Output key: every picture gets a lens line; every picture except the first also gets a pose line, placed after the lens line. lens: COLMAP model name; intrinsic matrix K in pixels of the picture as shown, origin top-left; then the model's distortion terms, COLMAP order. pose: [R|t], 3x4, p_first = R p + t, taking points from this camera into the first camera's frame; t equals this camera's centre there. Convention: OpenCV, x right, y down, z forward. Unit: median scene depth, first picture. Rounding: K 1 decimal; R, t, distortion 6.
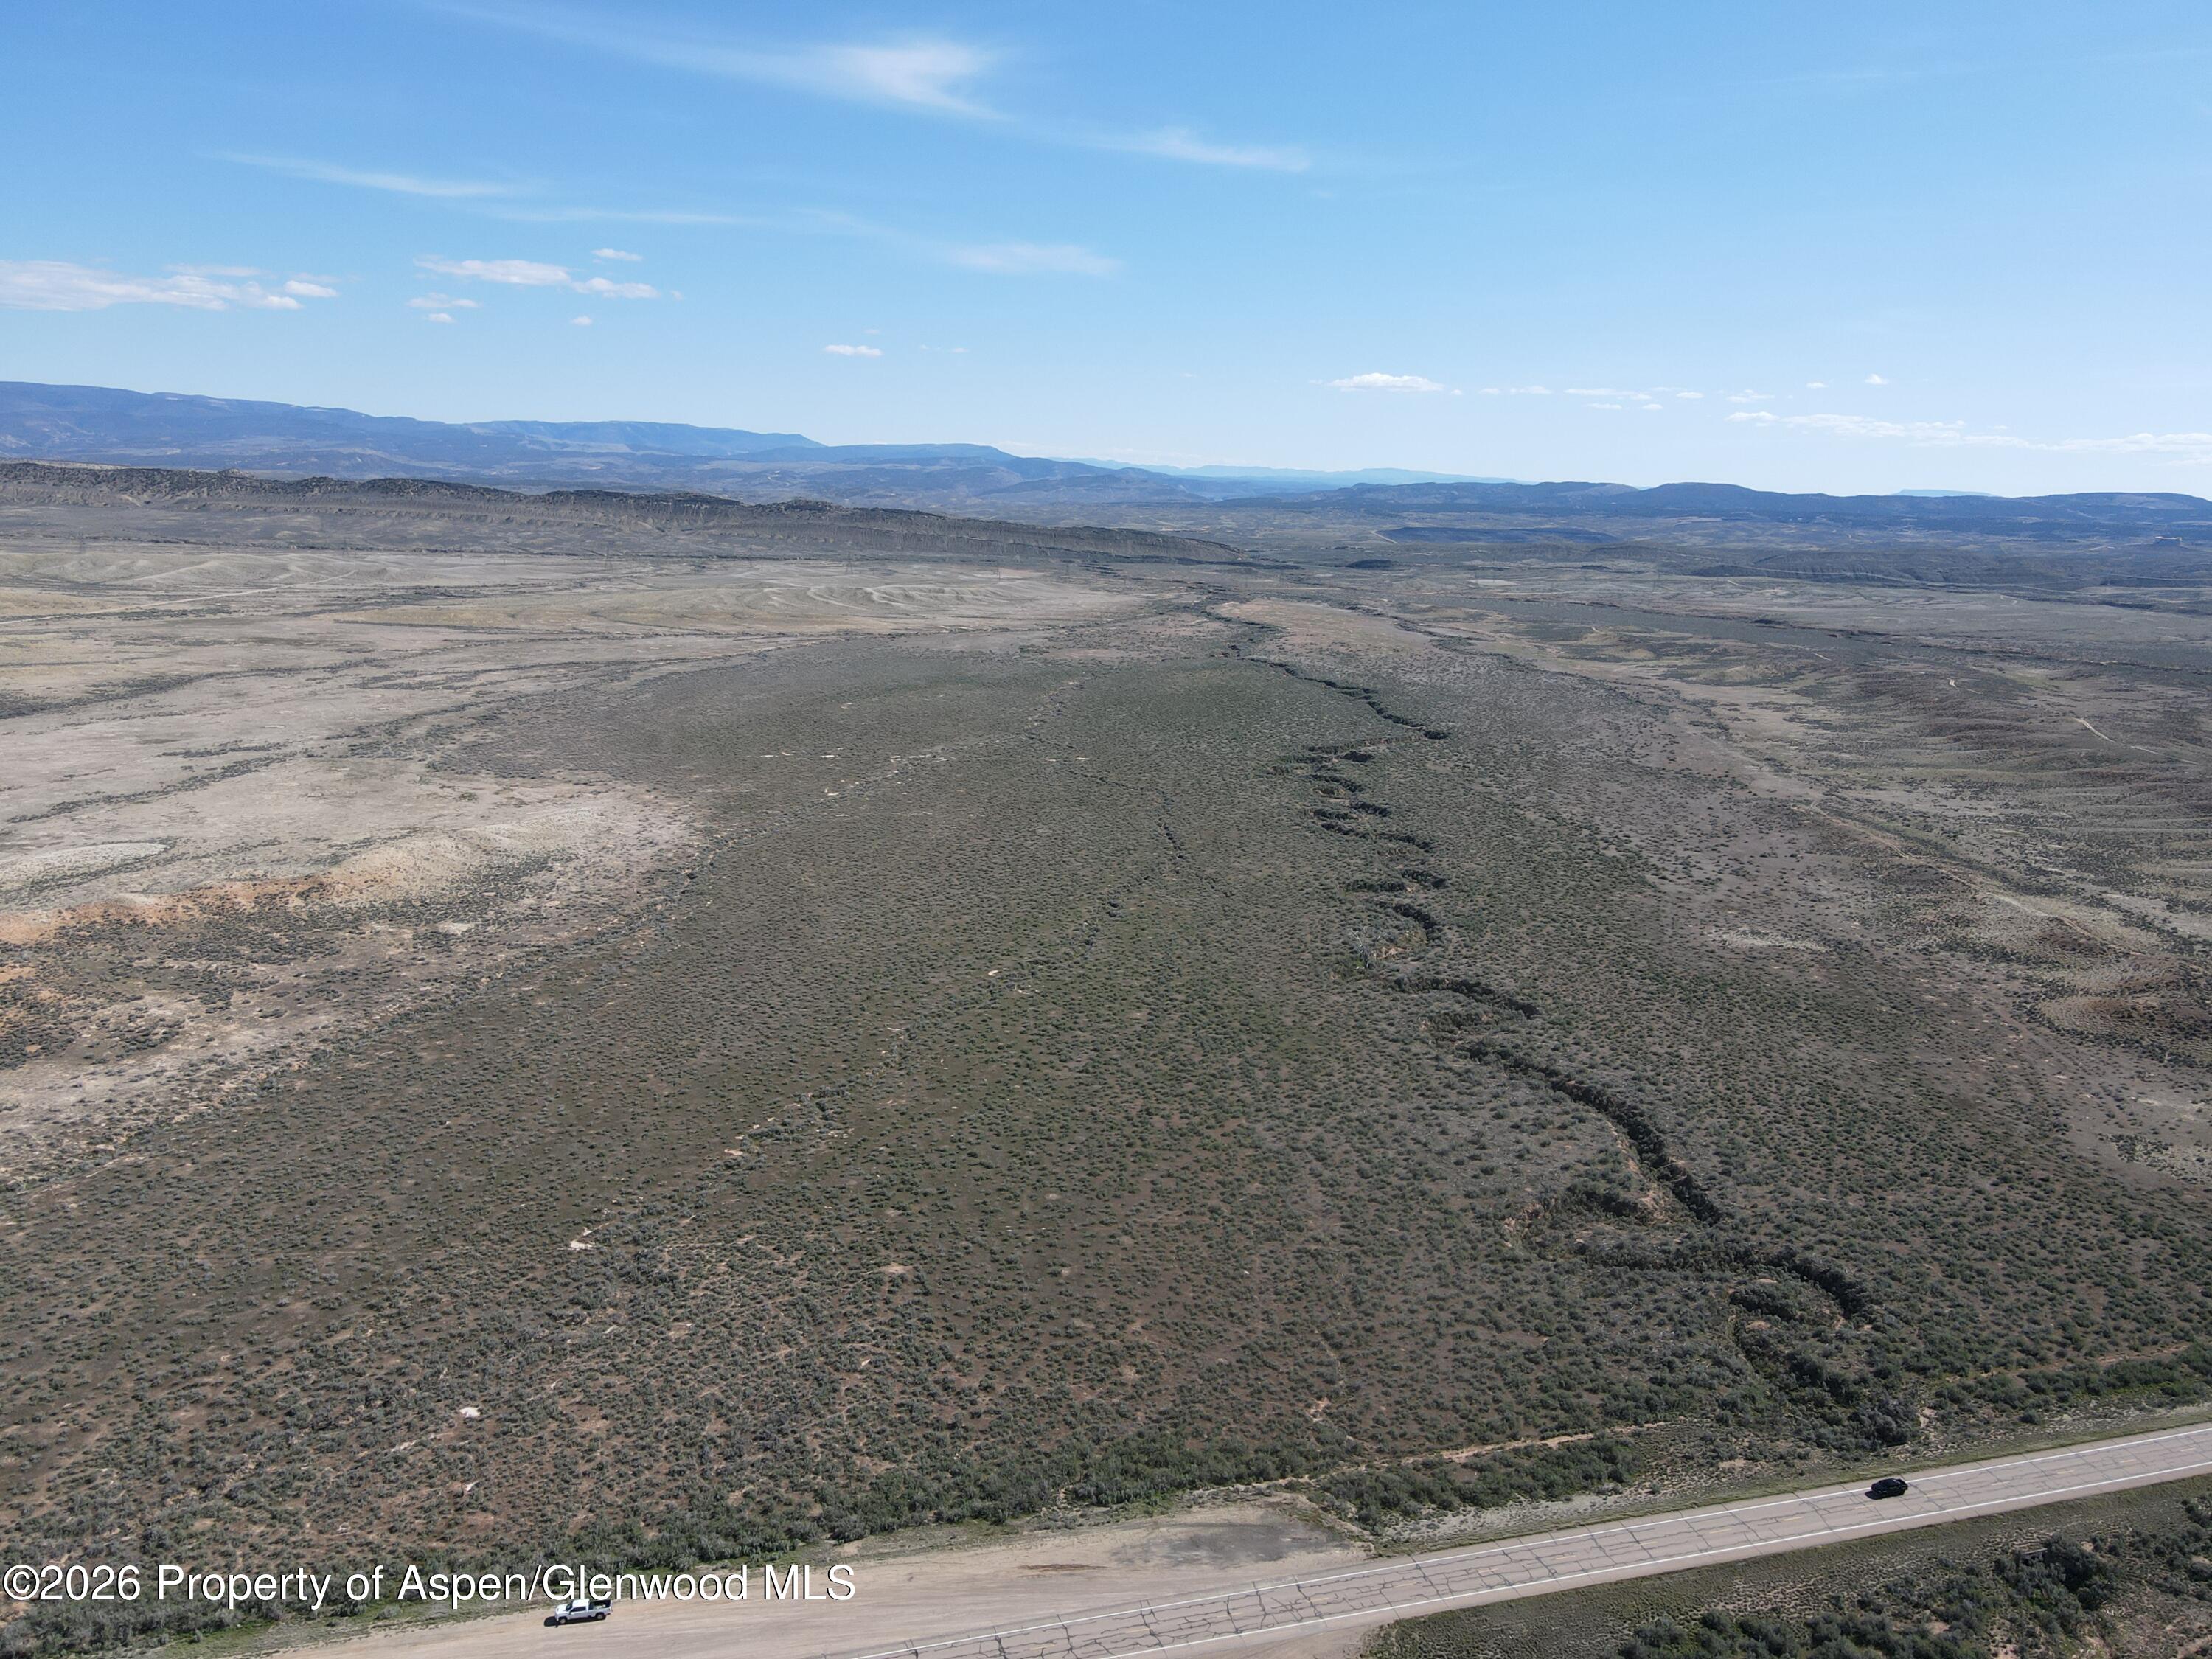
lens RADIAL K [[1665.6, 0, 1110.7], [0, 1665.6, 842.6], [0, 0, 1]] dist [-0.001911, 0.032390]
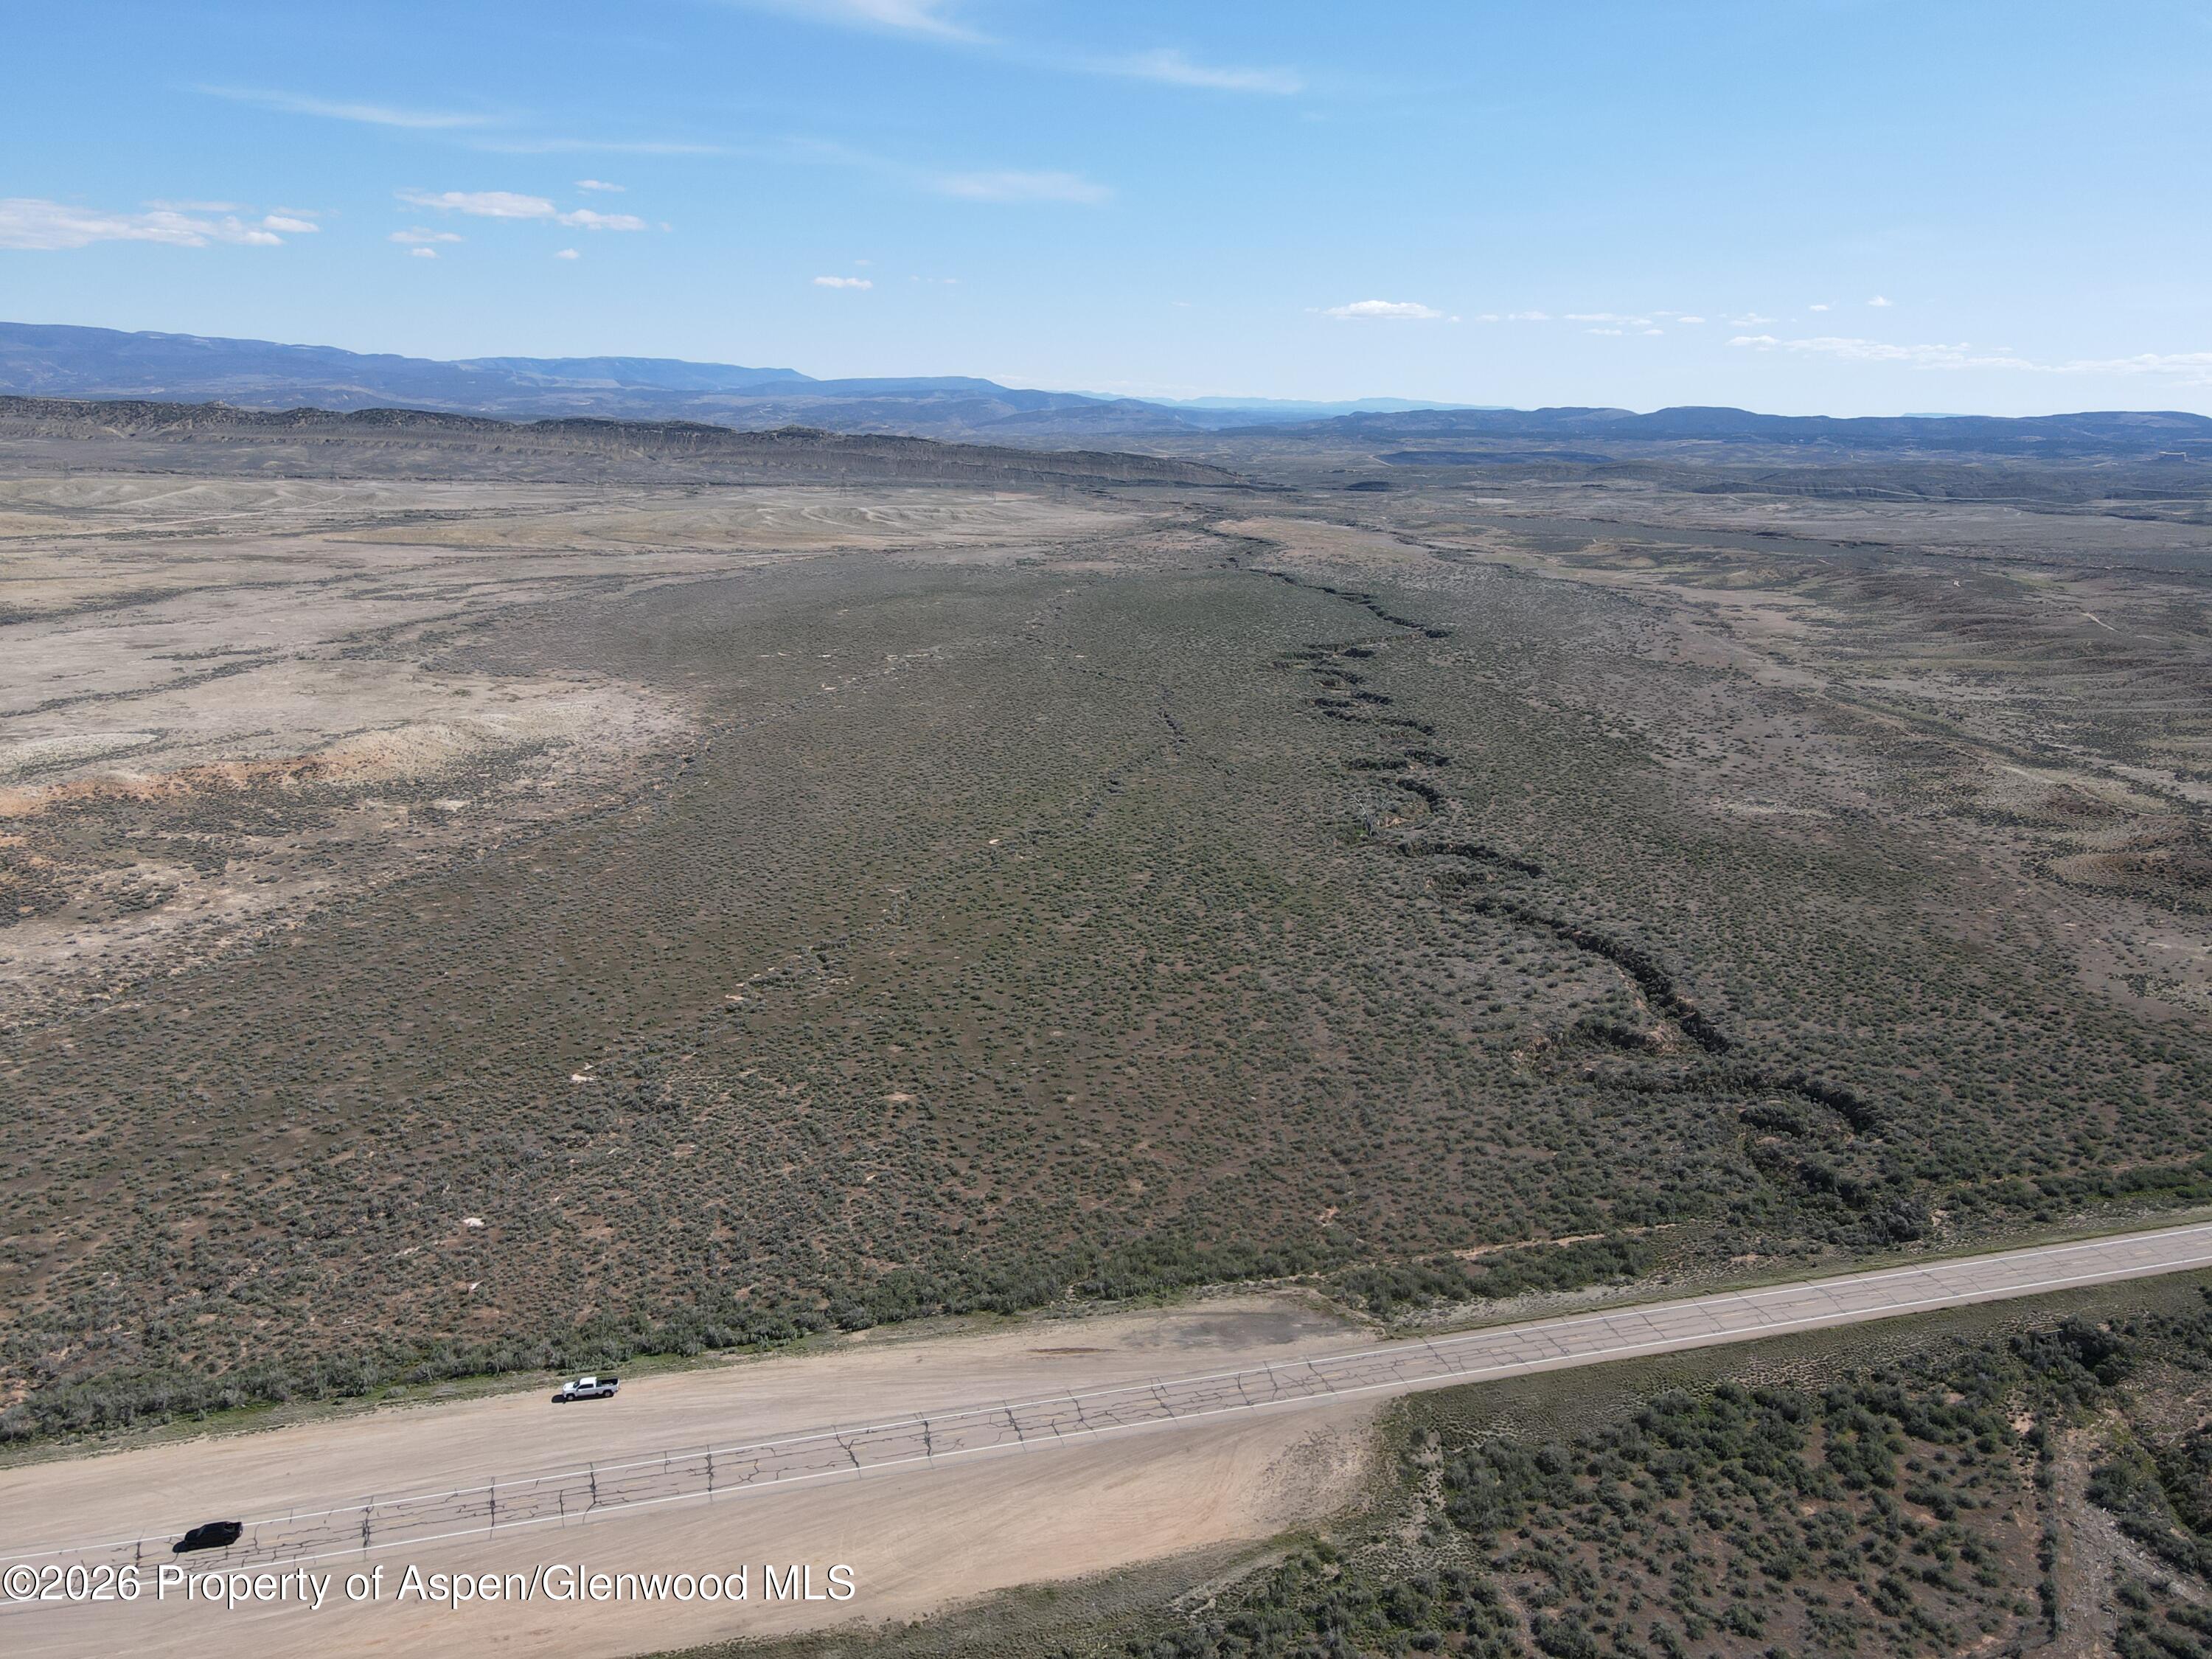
lens RADIAL K [[1665.6, 0, 1111.3], [0, 1665.6, 841.4], [0, 0, 1]] dist [-0.001911, 0.032390]
pose [[0.999930, -0.011793, 0.000454, -0.001232], [0.011768, 0.999240, 0.037168, 0.045911], [-0.000892, -0.037160, 0.999309, 0.009338]]
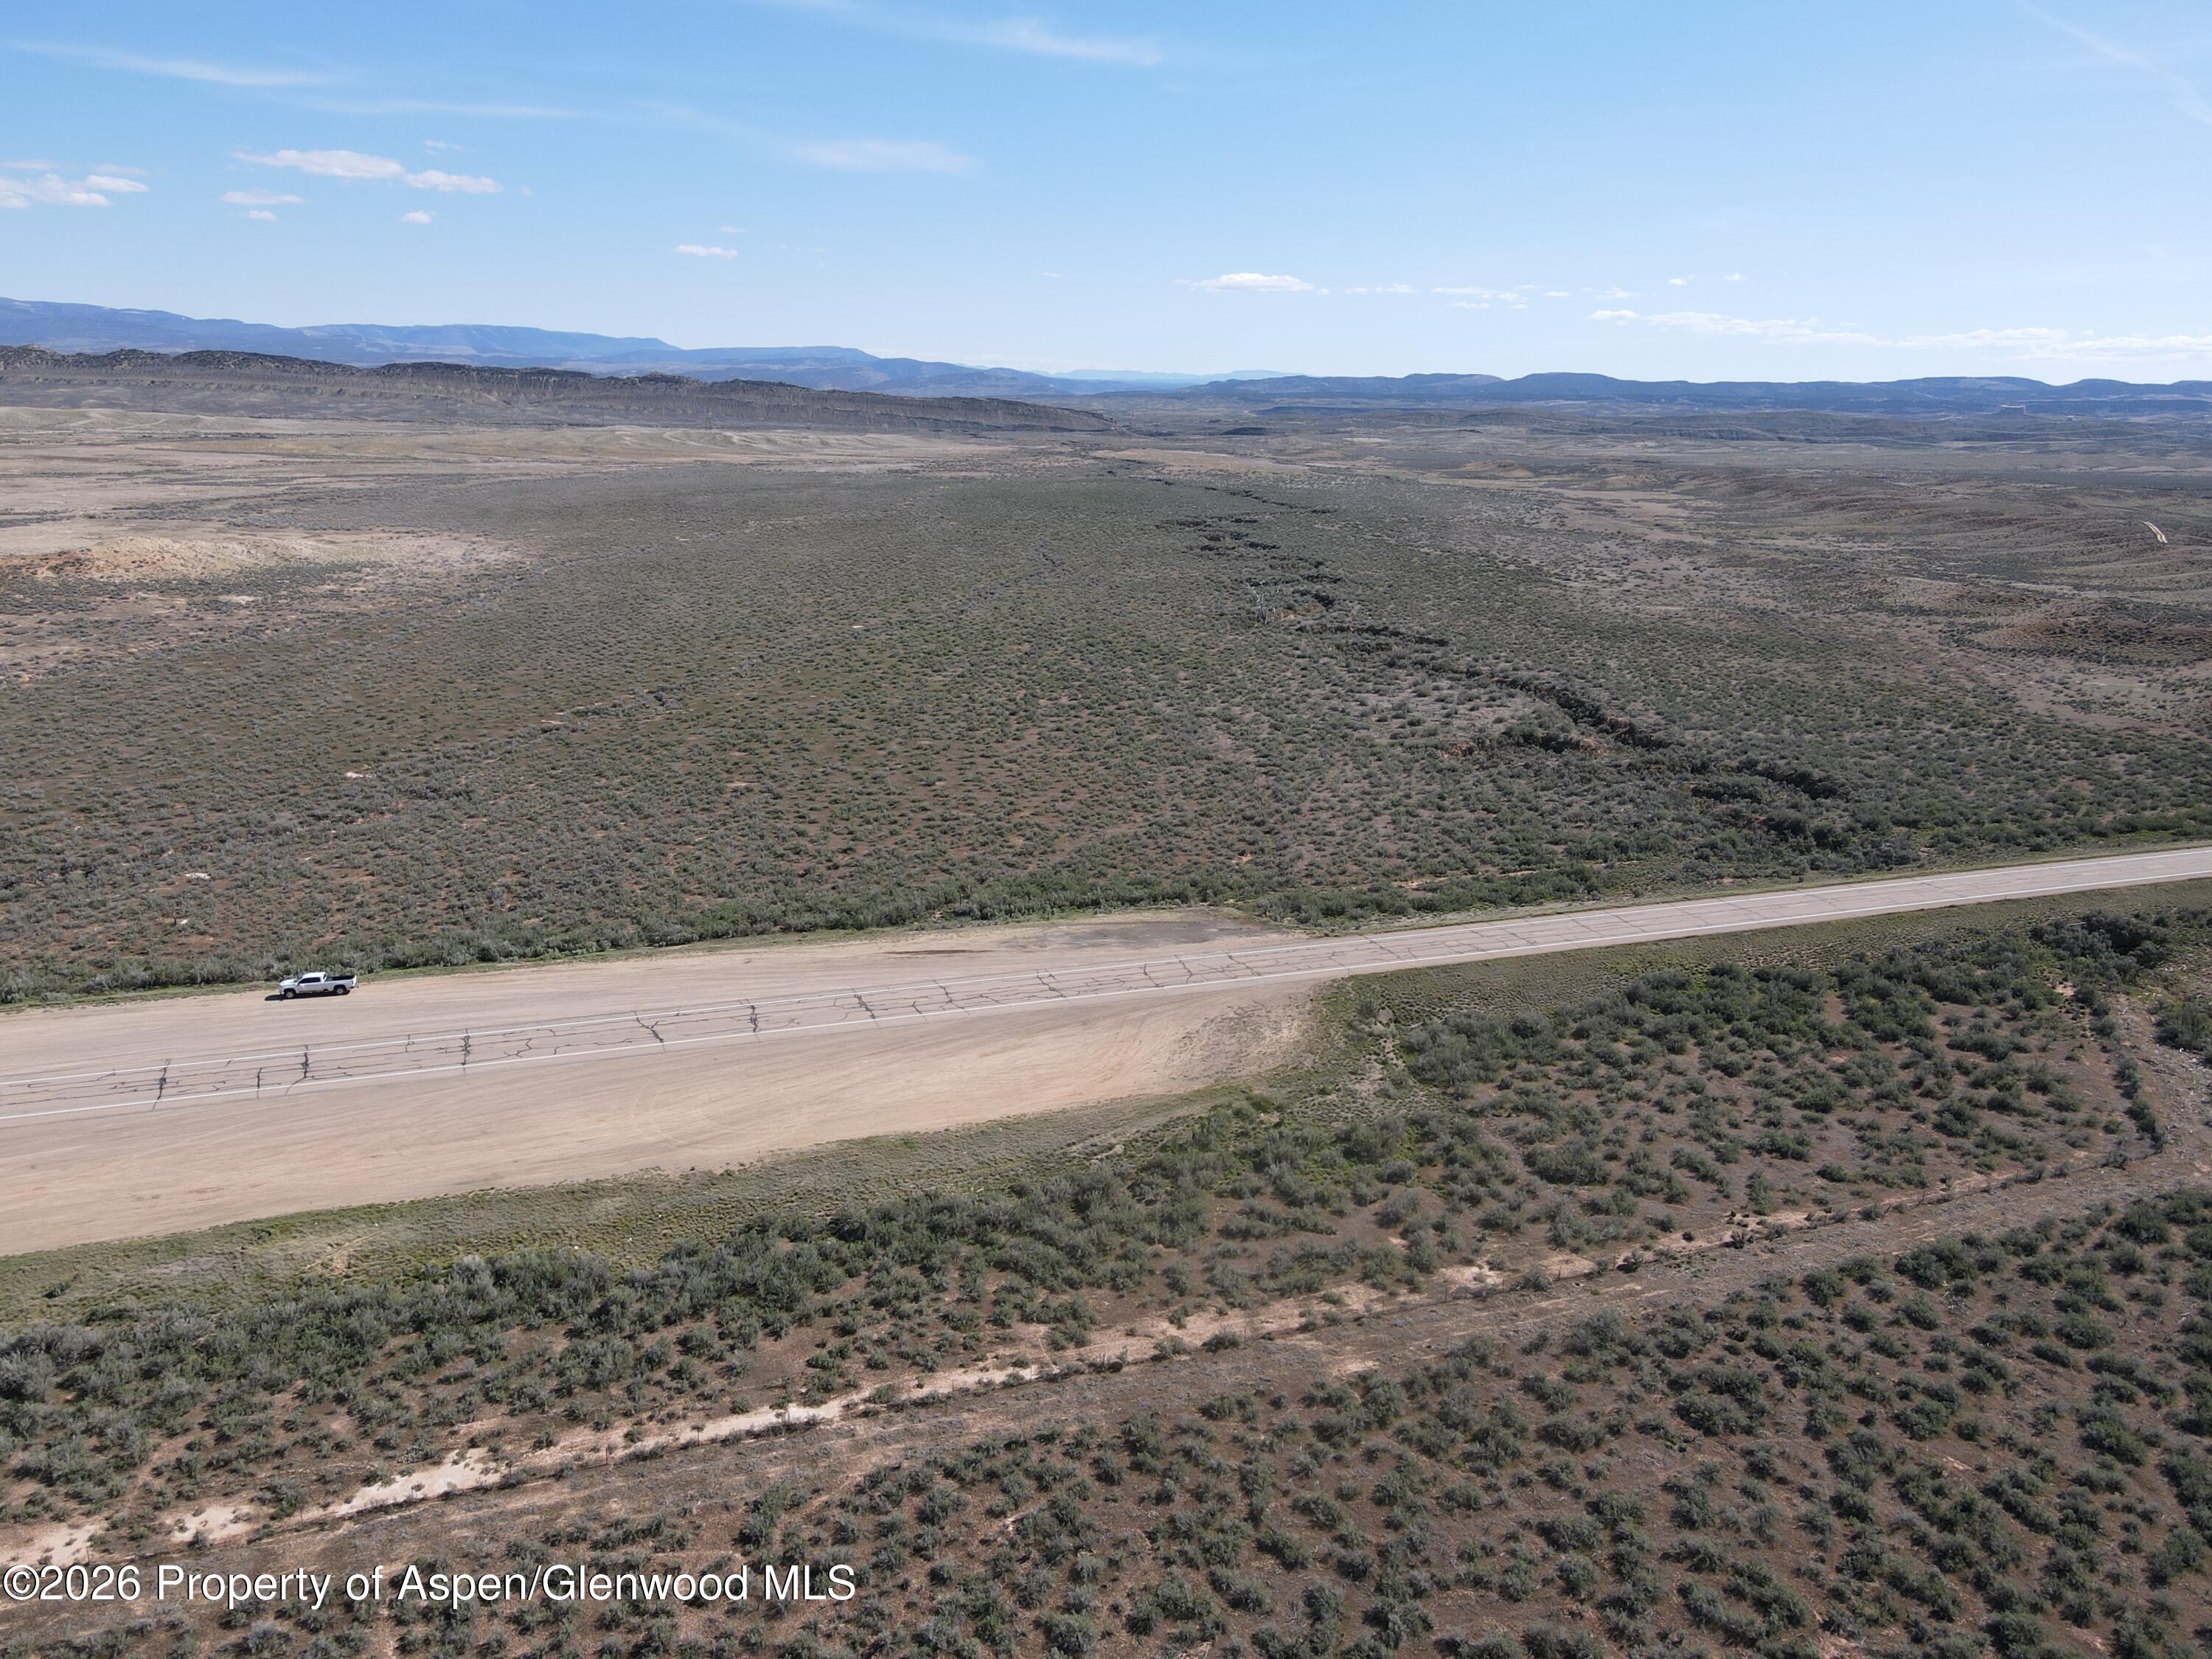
lens RADIAL K [[1665.6, 0, 1116.9], [0, 1665.6, 824.6], [0, 0, 1]] dist [-0.001911, 0.032390]
pose [[0.996730, -0.034331, 0.073154, -0.000179], [0.031214, 0.998573, 0.043324, 0.164681], [-0.074537, -0.040899, 0.996379, 0.092845]]
